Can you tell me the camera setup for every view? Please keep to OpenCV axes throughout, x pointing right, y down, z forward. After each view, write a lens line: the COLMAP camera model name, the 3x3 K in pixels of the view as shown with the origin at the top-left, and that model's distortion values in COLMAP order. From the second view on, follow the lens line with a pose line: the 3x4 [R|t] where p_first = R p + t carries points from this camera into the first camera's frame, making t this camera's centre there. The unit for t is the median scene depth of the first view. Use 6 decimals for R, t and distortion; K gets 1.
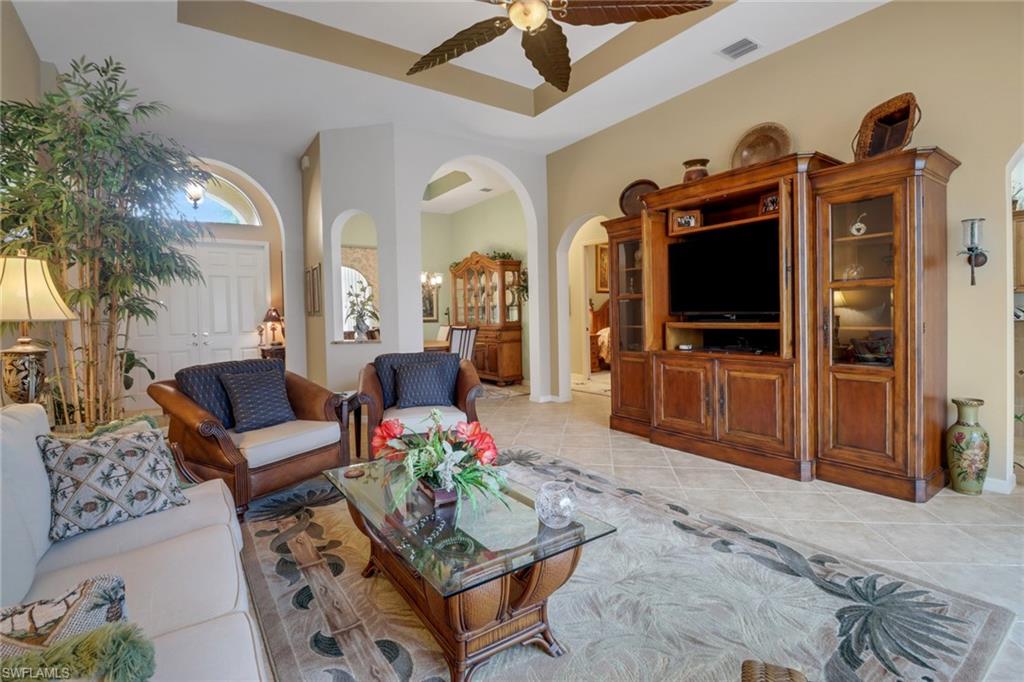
lens RADIAL K [[476.7, 0, 510.1], [0, 476.7, 320.5], [0, 0, 1]] dist [-0.000149, -0.000007]
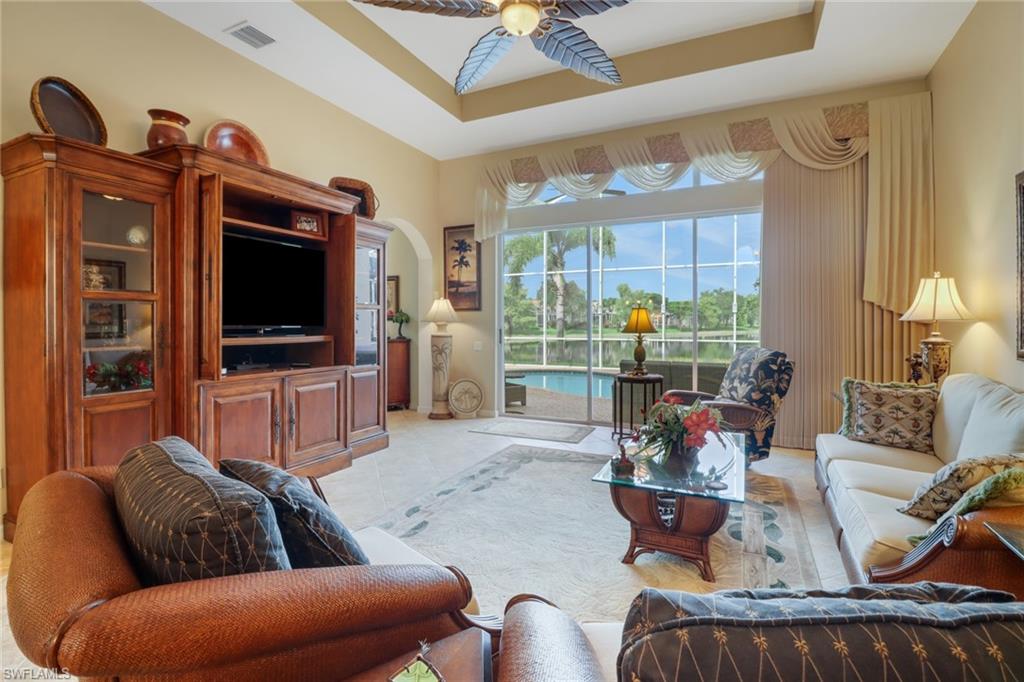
lens RADIAL K [[476.7, 0, 510.1], [0, 476.7, 320.5], [0, 0, 1]] dist [-0.000149, -0.000007]
pose [[-0.477091, 0.021719, 0.878585, -1.174728], [0.015758, 0.999745, -0.016157, -0.010543], [-0.878712, 0.006137, -0.477312, 2.176376]]
